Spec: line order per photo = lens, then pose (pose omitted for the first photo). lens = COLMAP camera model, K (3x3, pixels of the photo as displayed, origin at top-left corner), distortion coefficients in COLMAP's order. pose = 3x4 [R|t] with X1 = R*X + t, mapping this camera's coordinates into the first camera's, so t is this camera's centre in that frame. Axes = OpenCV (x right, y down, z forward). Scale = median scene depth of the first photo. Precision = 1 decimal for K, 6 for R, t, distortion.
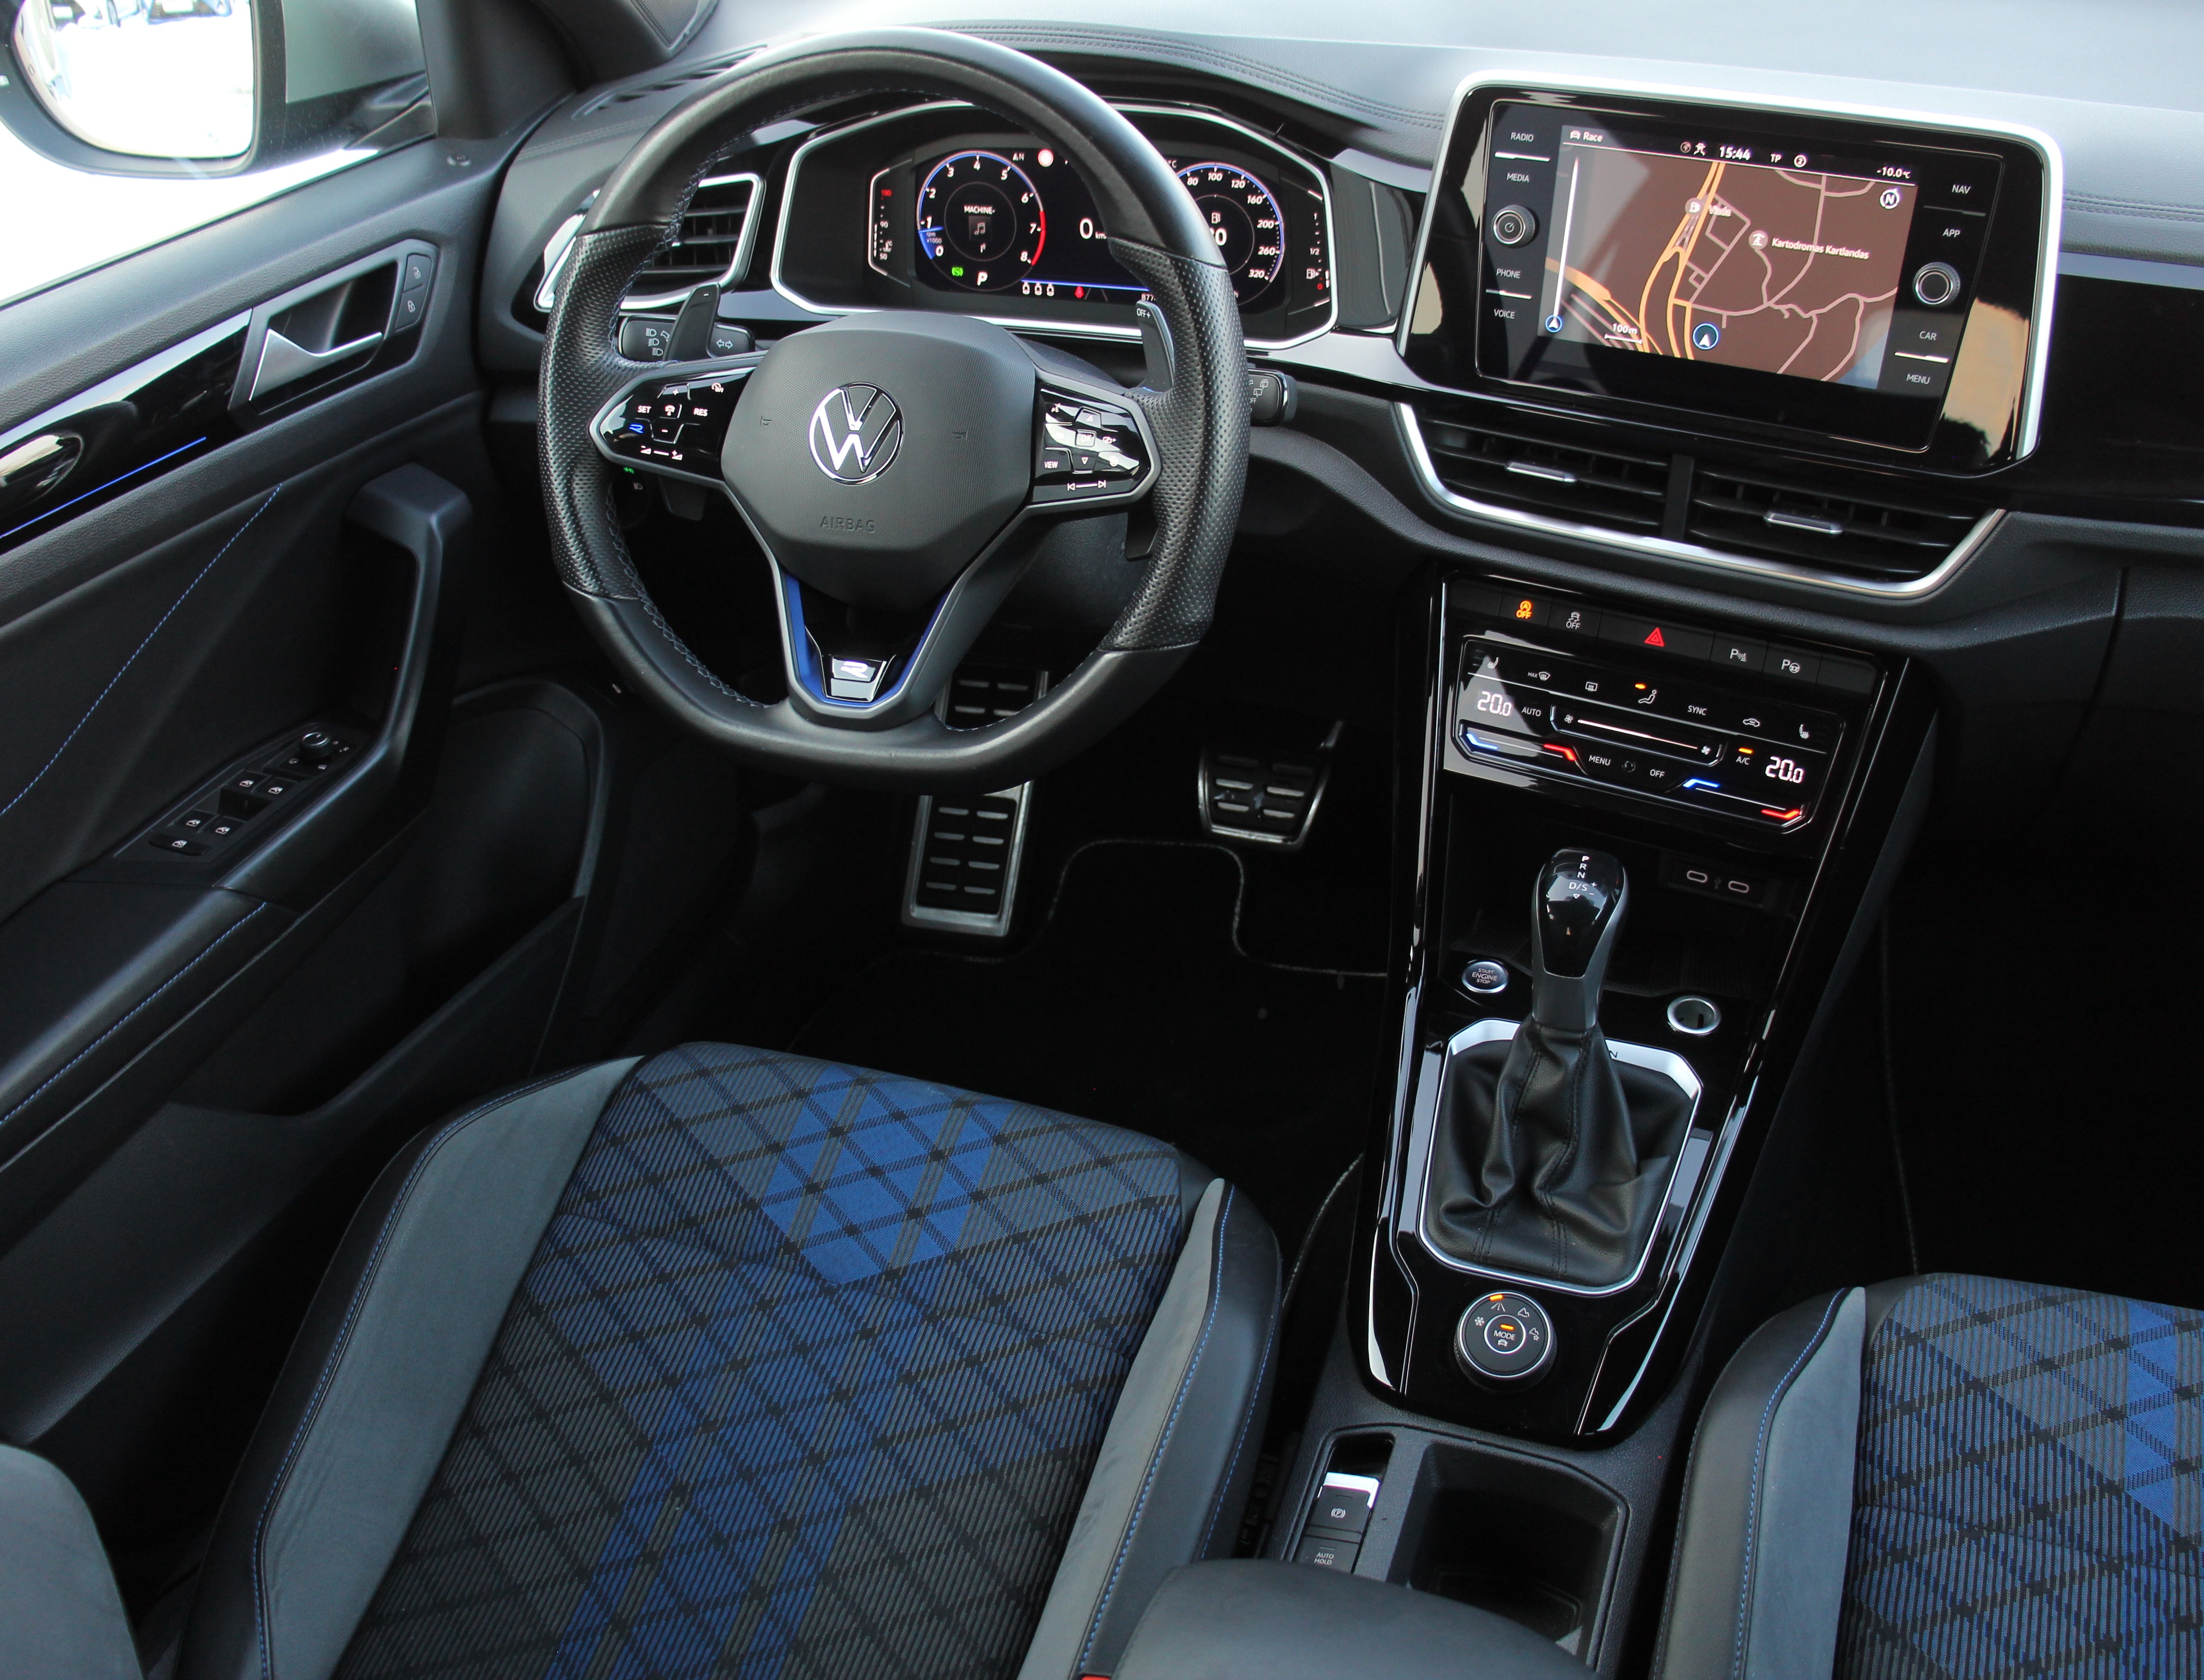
lens RADIAL K [[2081.4, 0, 1085.5], [0, 2081.4, 838.5], [0, 0, 1]] dist [-0.178691, 0.150709]
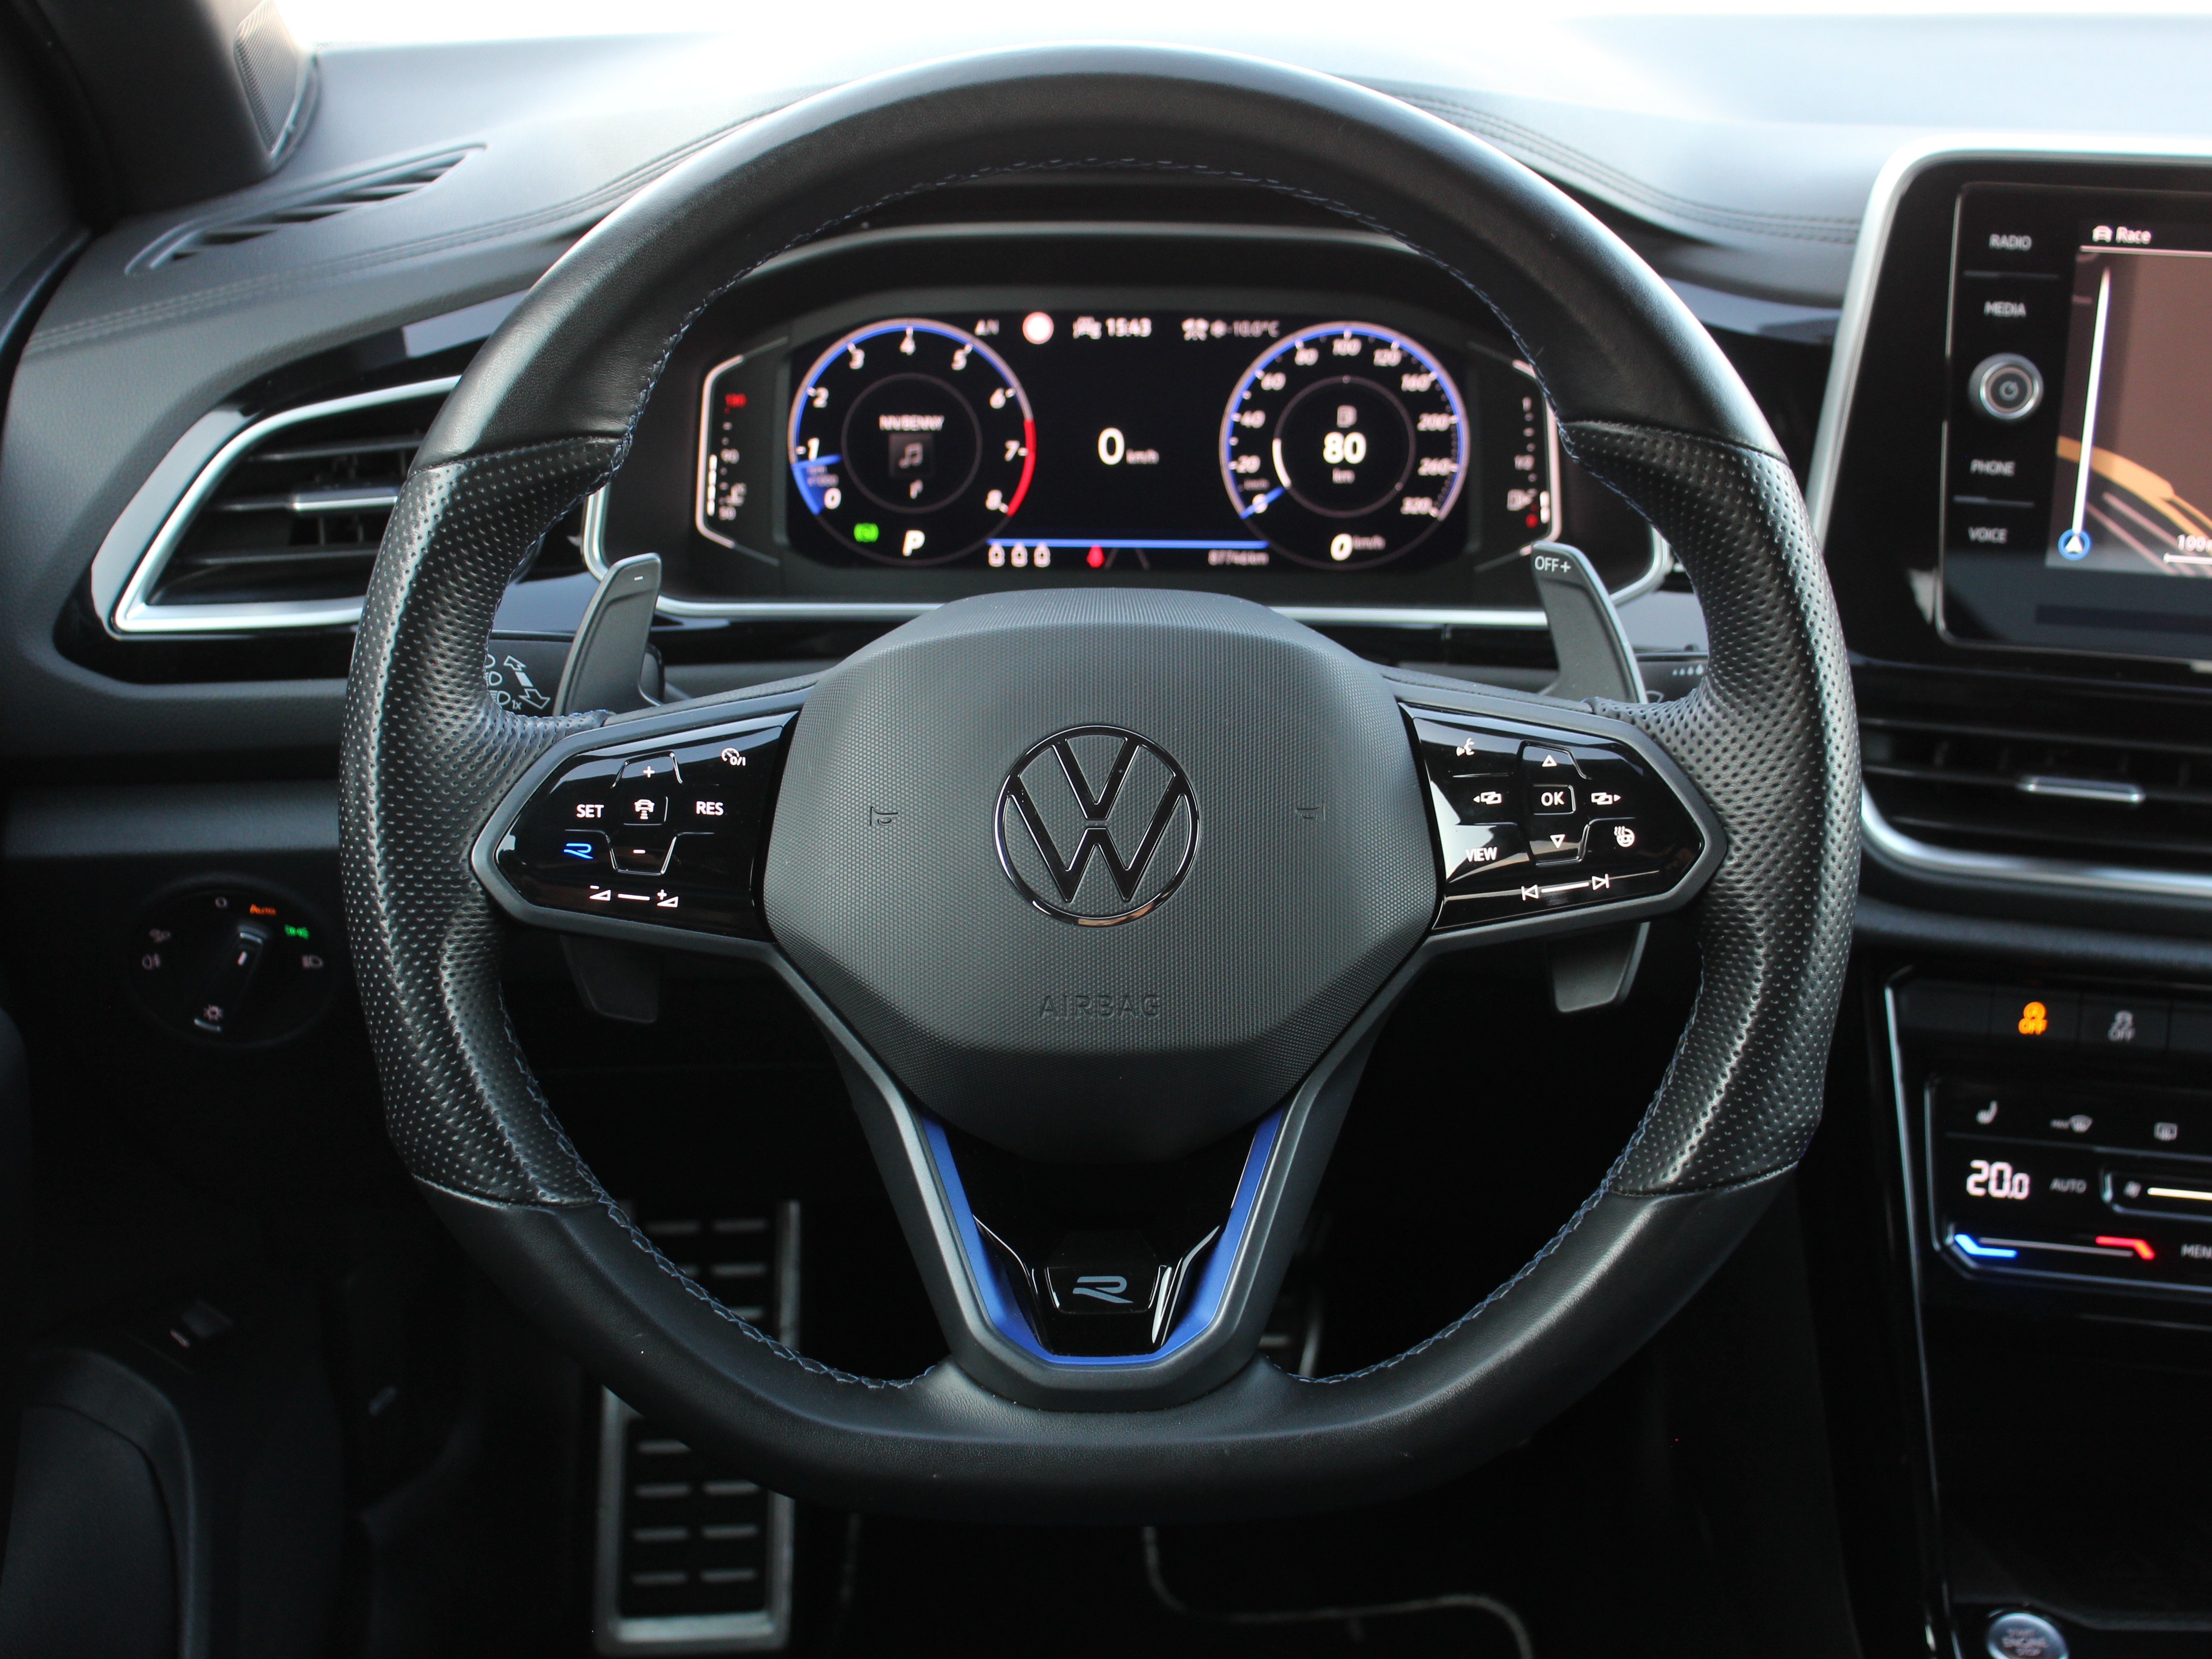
lens RADIAL K [[2713.5, 0, 1113.6], [0, 2713.5, 837.9], [0, 0, 1]] dist [-0.093708, 0.200205]
pose [[0.940157, -0.087231, 0.329386, -0.298927], [0.141637, 0.979251, -0.144937, -0.088433], [-0.309908, 0.182917, 0.933005, 0.347455]]
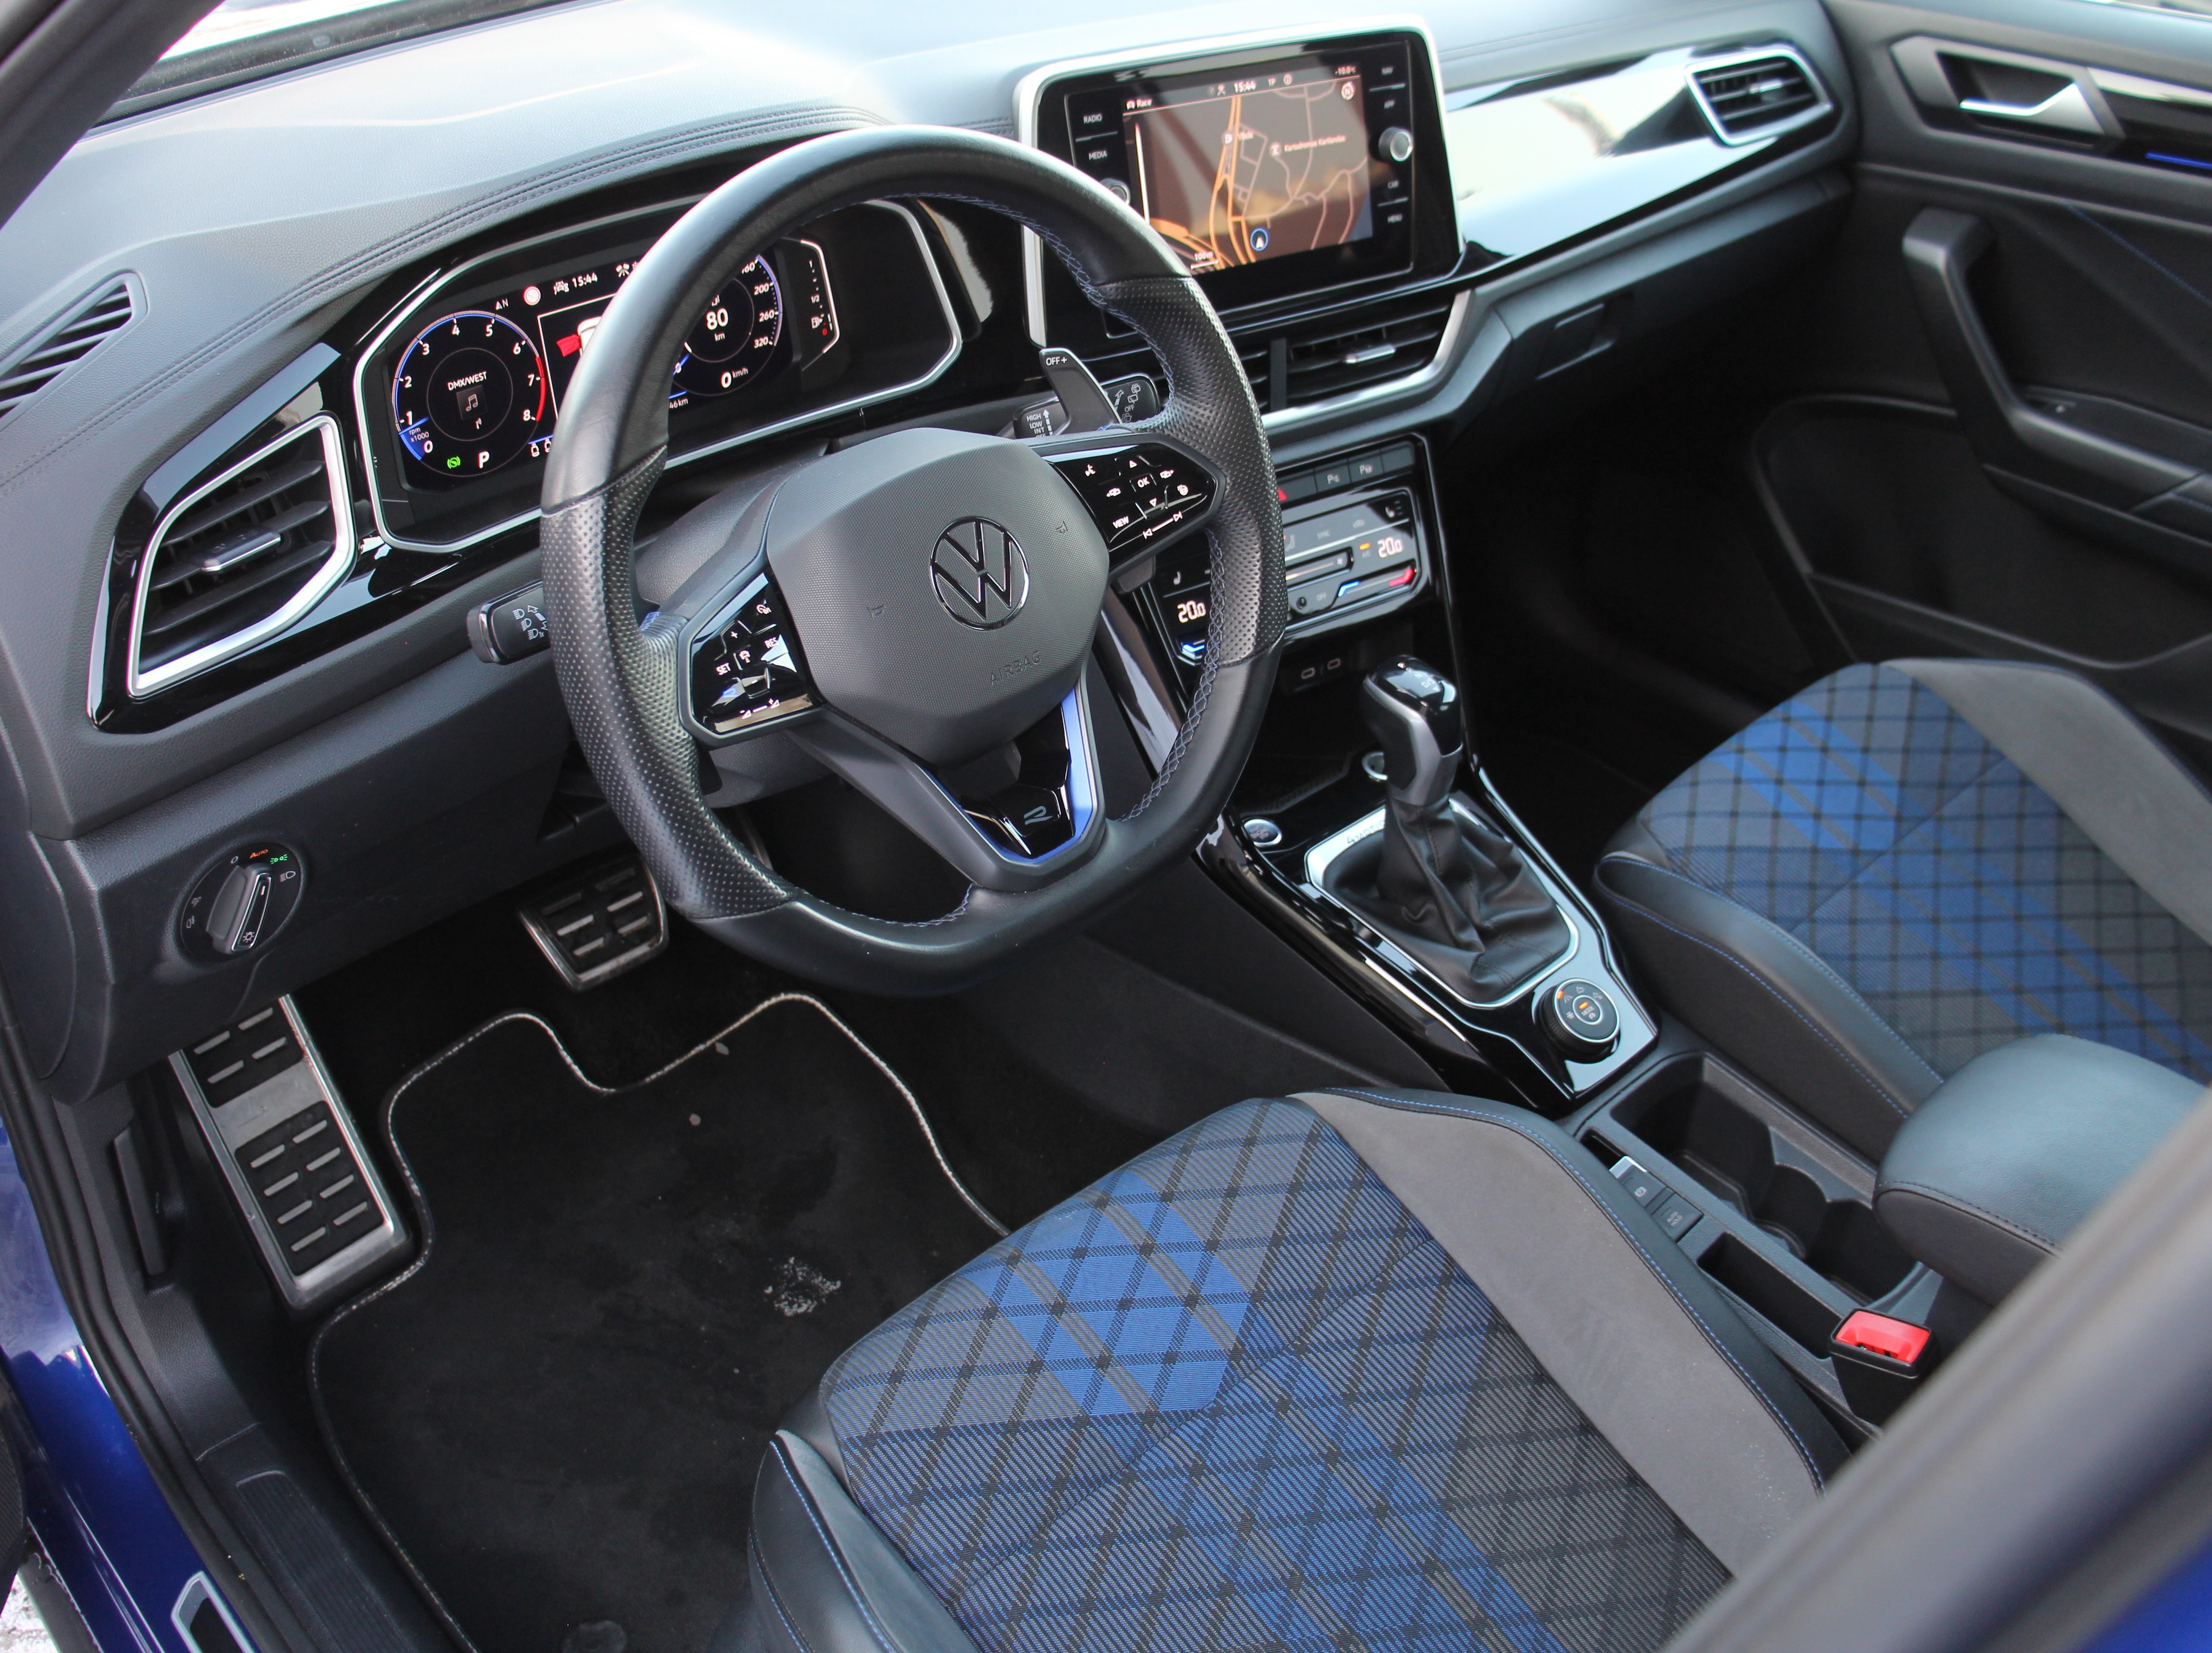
lens RADIAL K [[2068.0, 0, 1101.6], [0, 2068.0, 805.8], [0, 0, 1]] dist [-0.169857, 0.103531]
pose [[0.444451, -0.461655, 0.767684, -0.754150], [0.465389, 0.851247, 0.242470, -0.277707], [-0.765426, 0.249505, 0.593186, 0.414094]]
